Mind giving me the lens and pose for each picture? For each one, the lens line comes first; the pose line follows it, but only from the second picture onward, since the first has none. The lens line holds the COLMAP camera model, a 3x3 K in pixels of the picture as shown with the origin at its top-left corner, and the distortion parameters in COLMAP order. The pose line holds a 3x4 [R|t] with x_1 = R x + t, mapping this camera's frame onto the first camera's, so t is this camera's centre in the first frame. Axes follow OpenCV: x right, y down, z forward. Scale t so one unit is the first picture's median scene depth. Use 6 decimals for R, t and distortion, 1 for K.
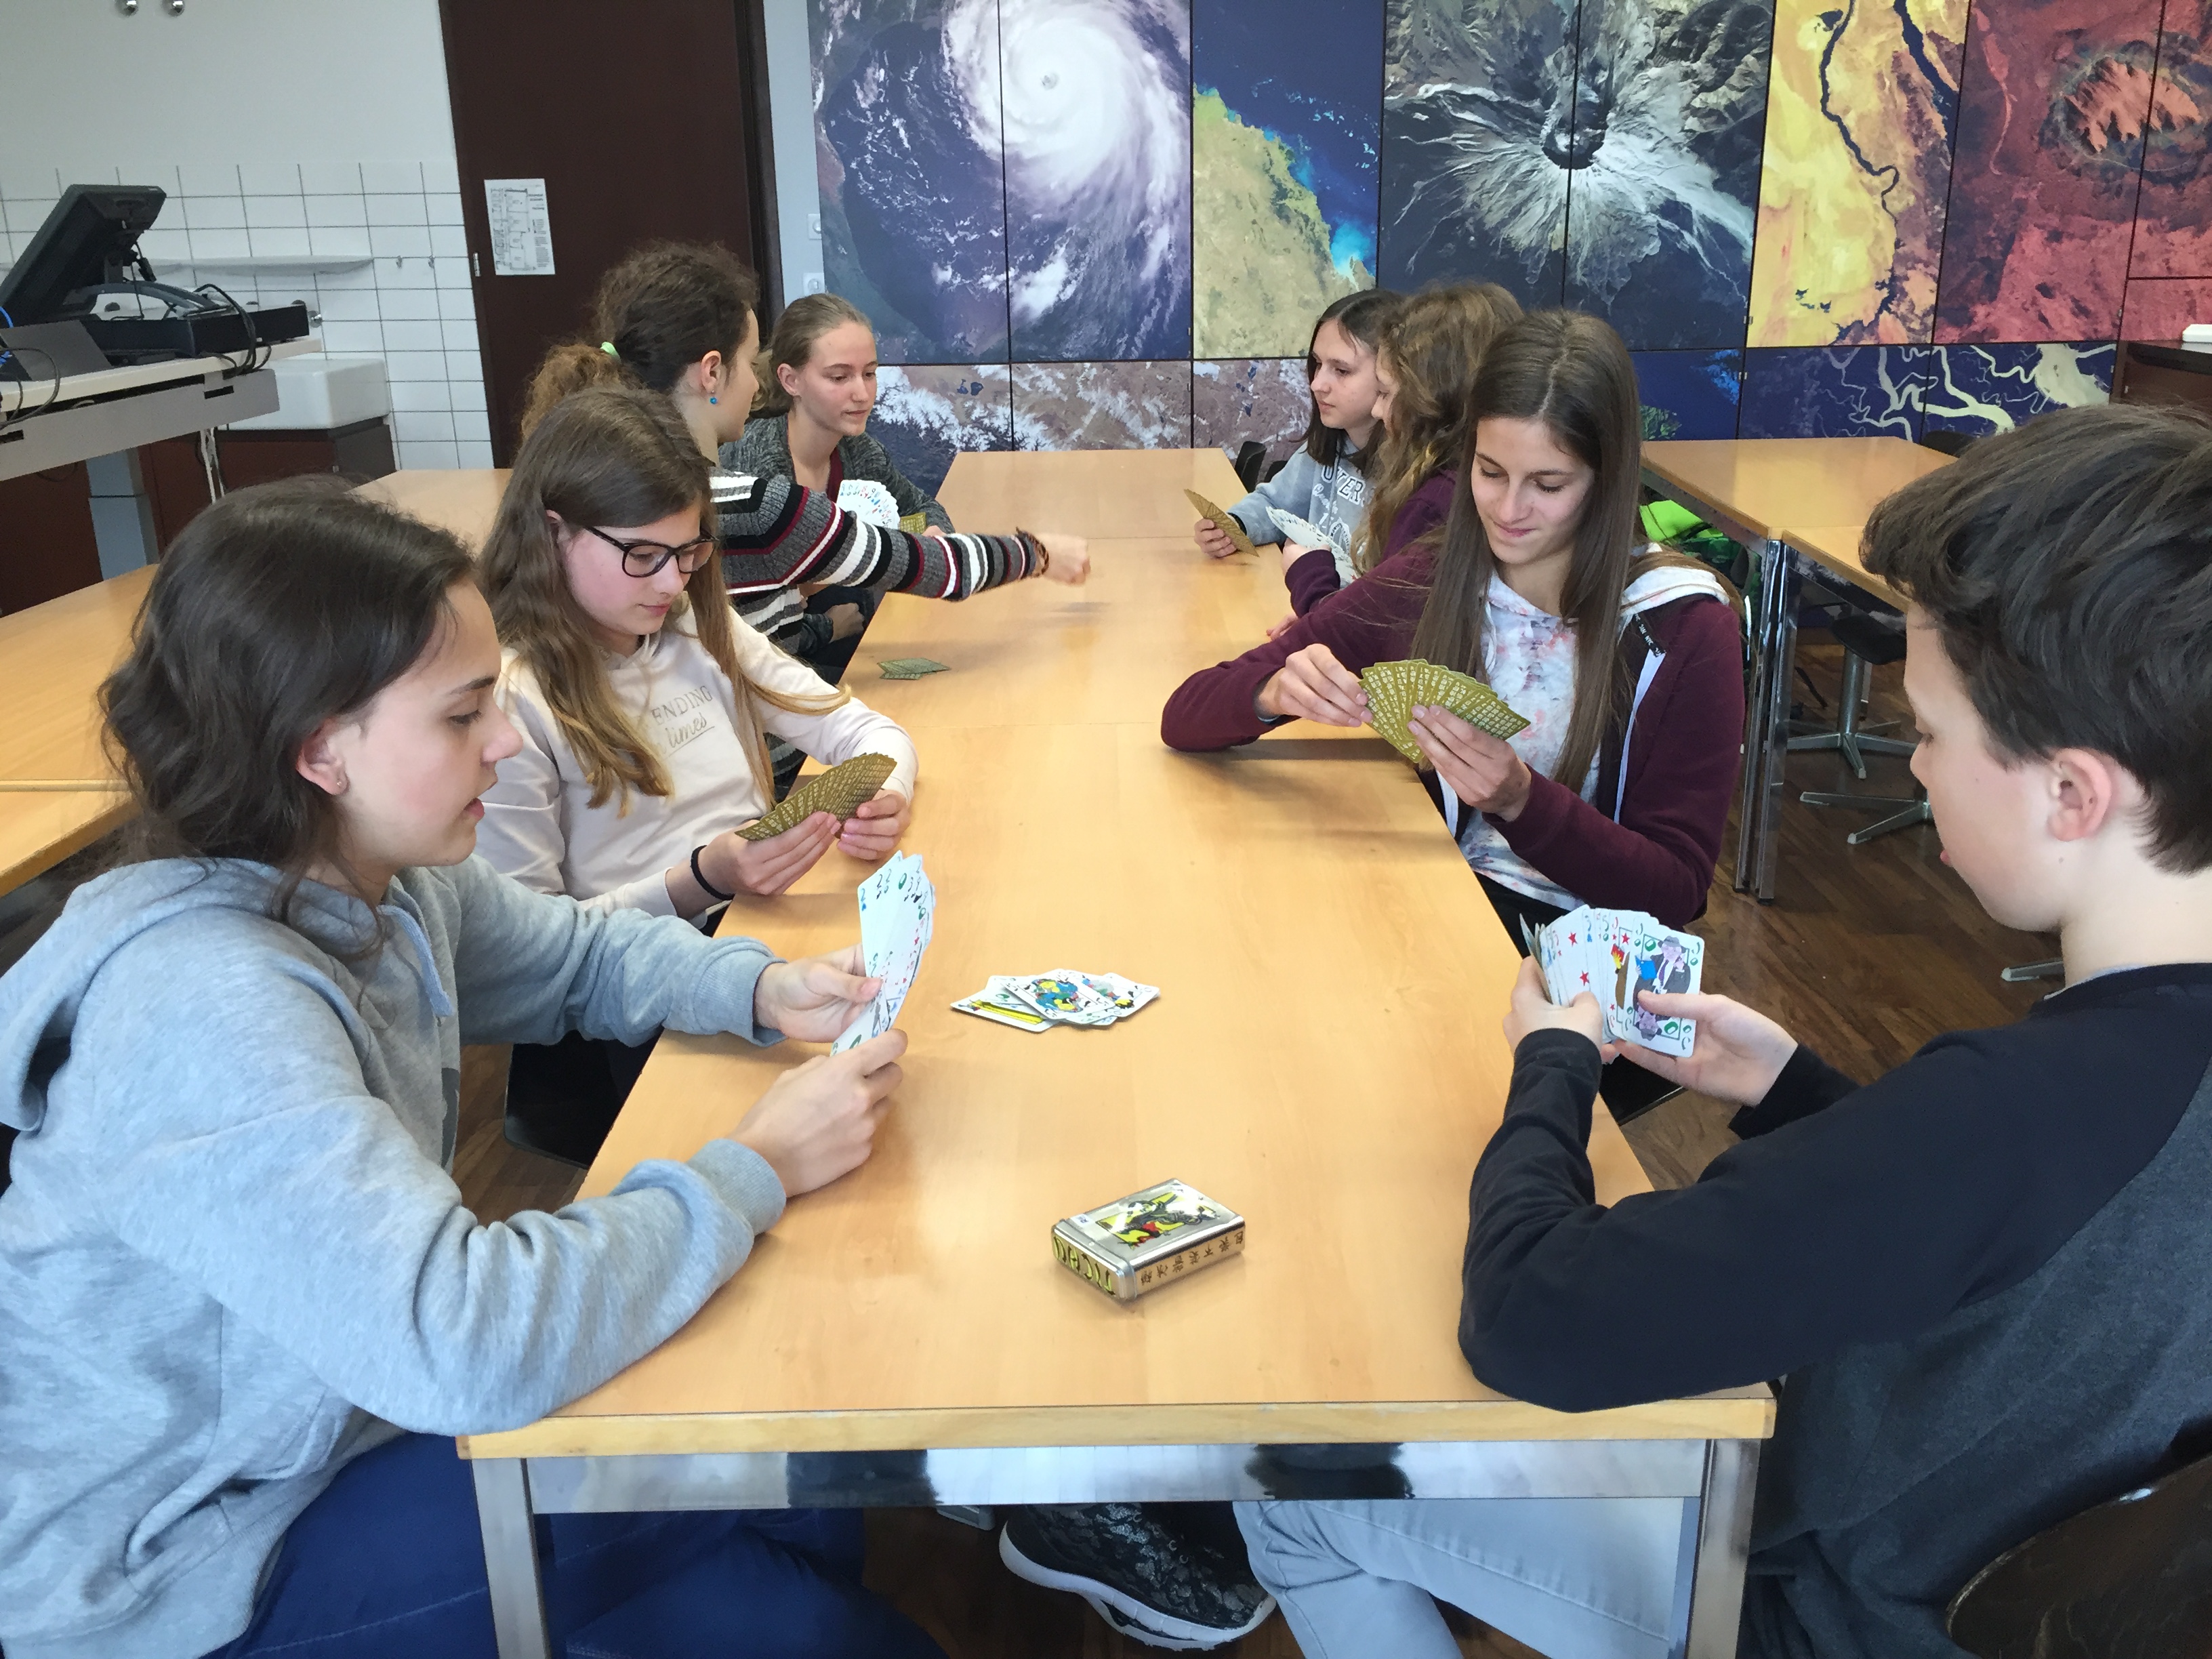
lens RADIAL K [[1904.3, 0, 1105.7], [0, 1904.3, 838.2], [0, 0, 1]] dist [0.074827, -0.095340]
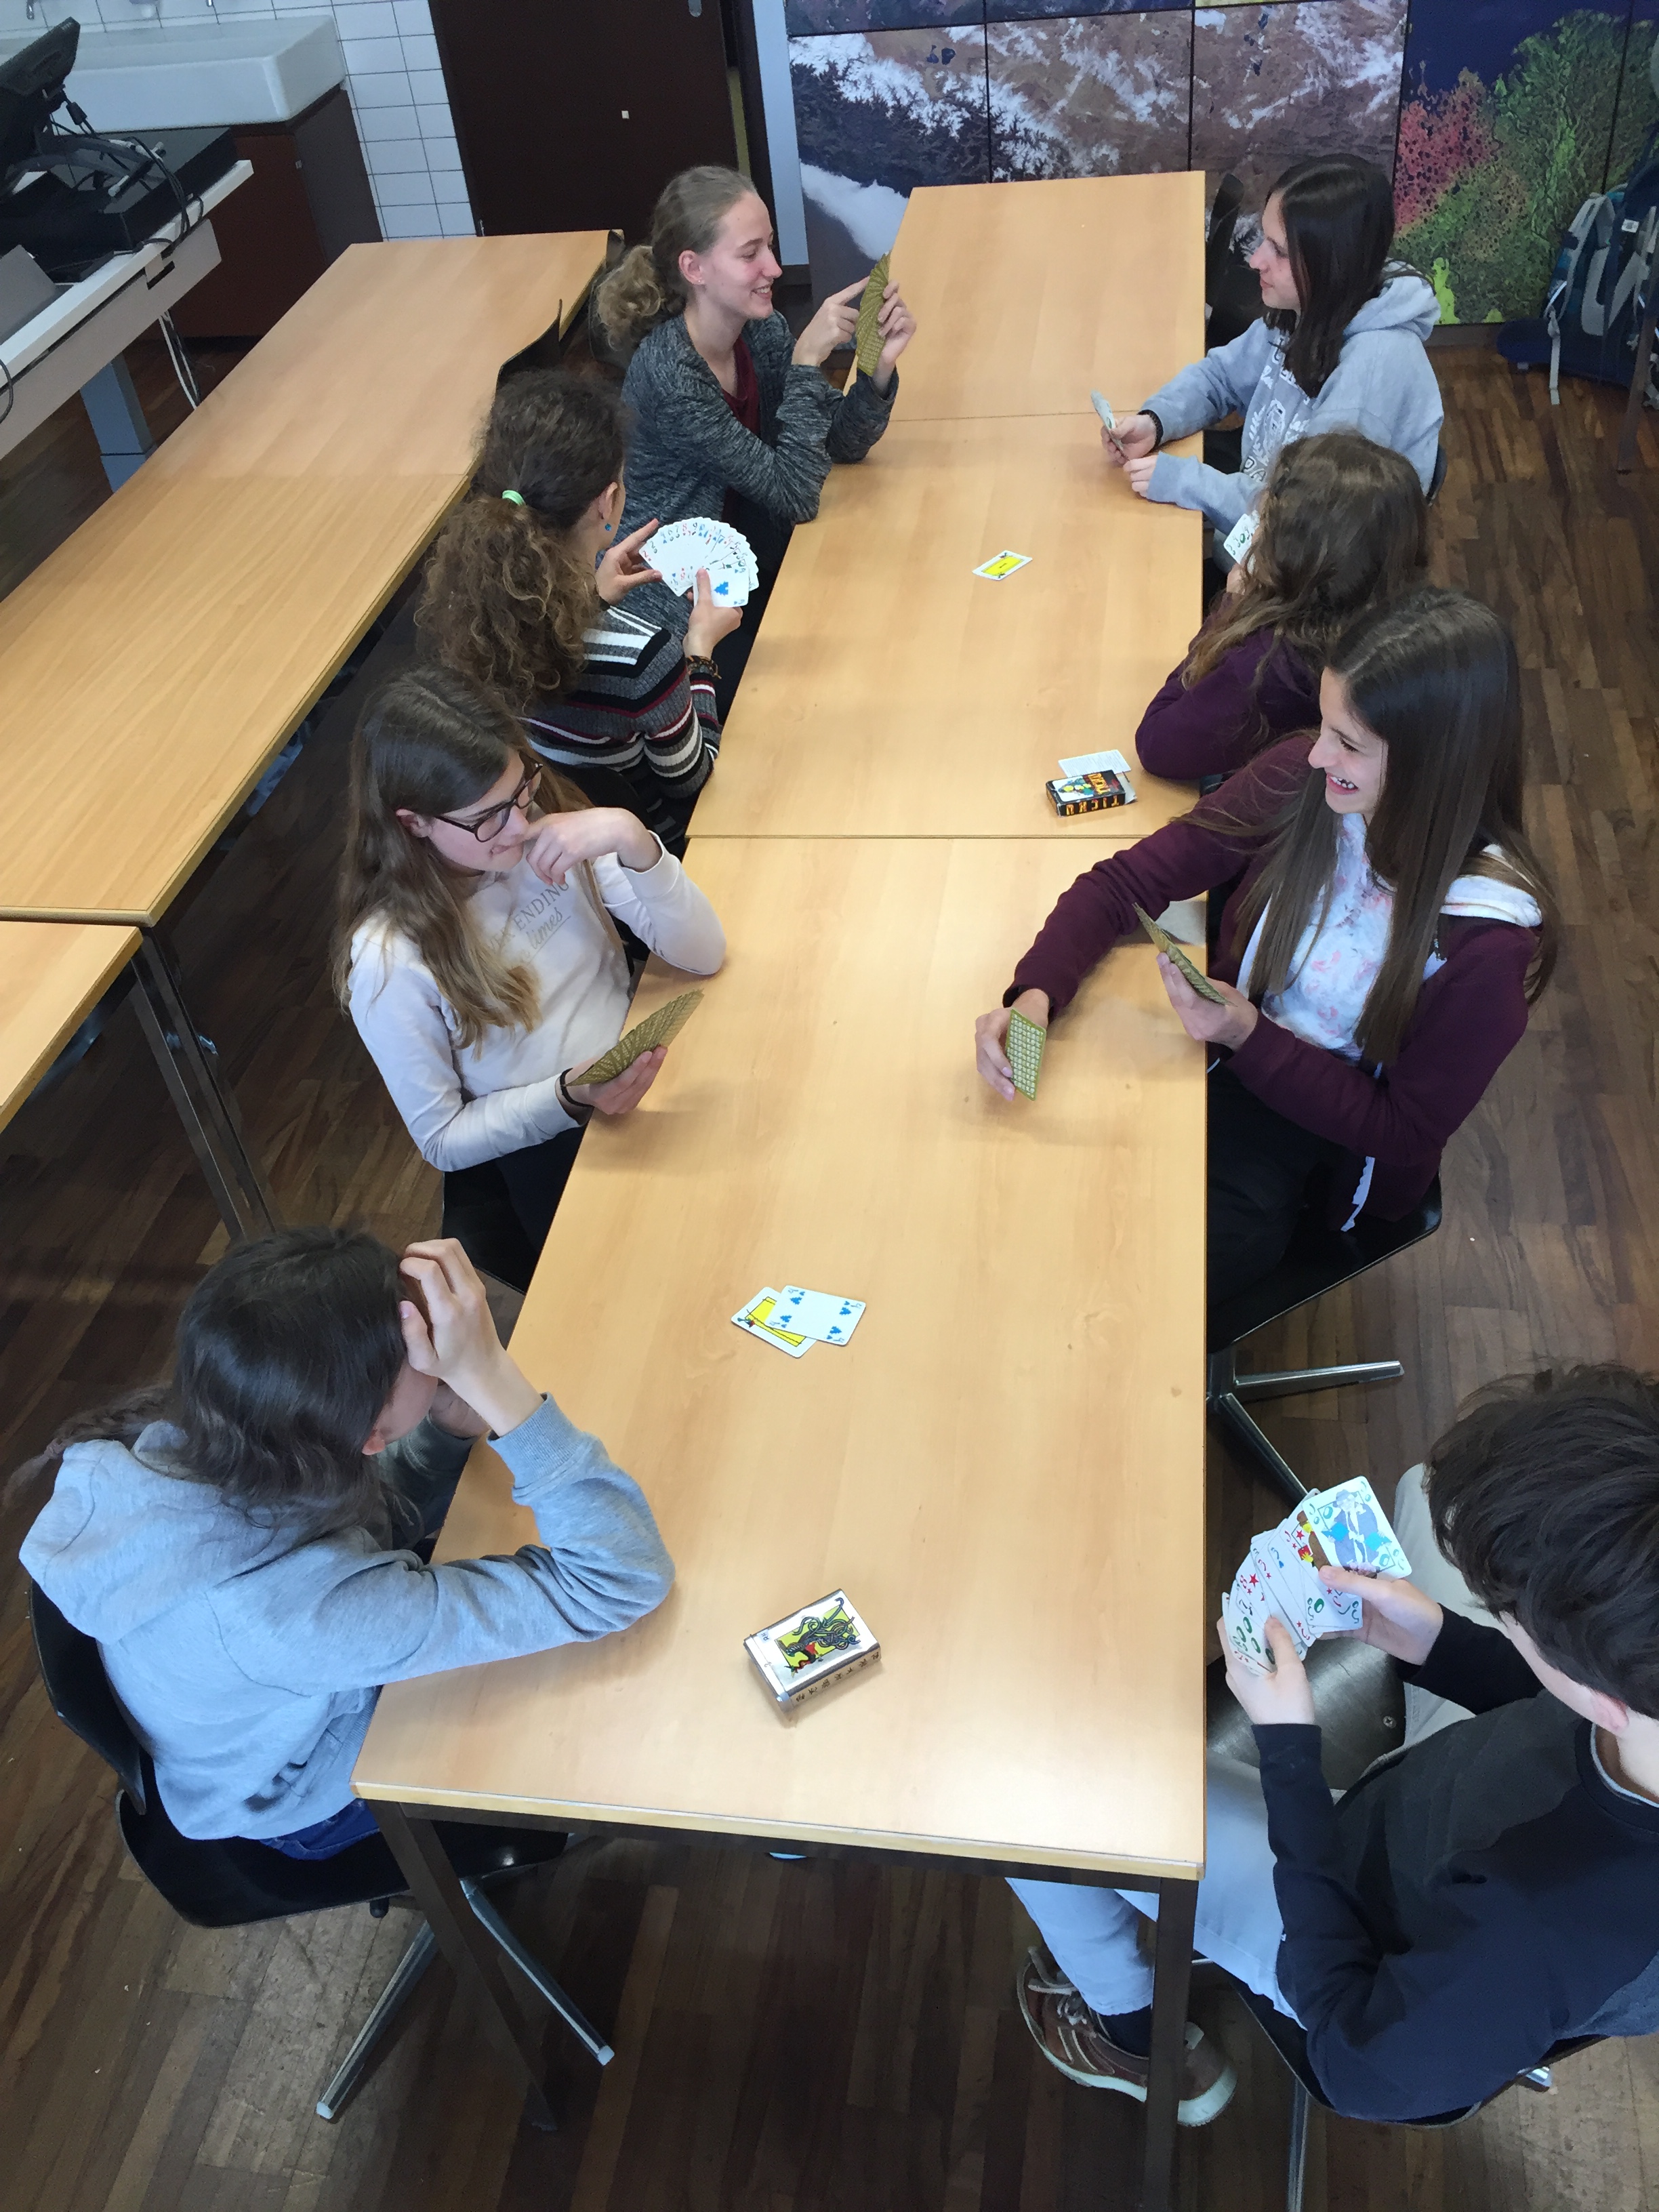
lens RADIAL K [[1904.3, 0, 821.5], [0, 1904.3, 1100.7], [0, 0, 1]] dist [0.074827, -0.095340]
pose [[0.983509, 0.042733, -0.175739, 0.054055], [0.031421, 0.916539, 0.398710, -0.149286], [0.178110, -0.397656, 0.900081, -0.018712]]
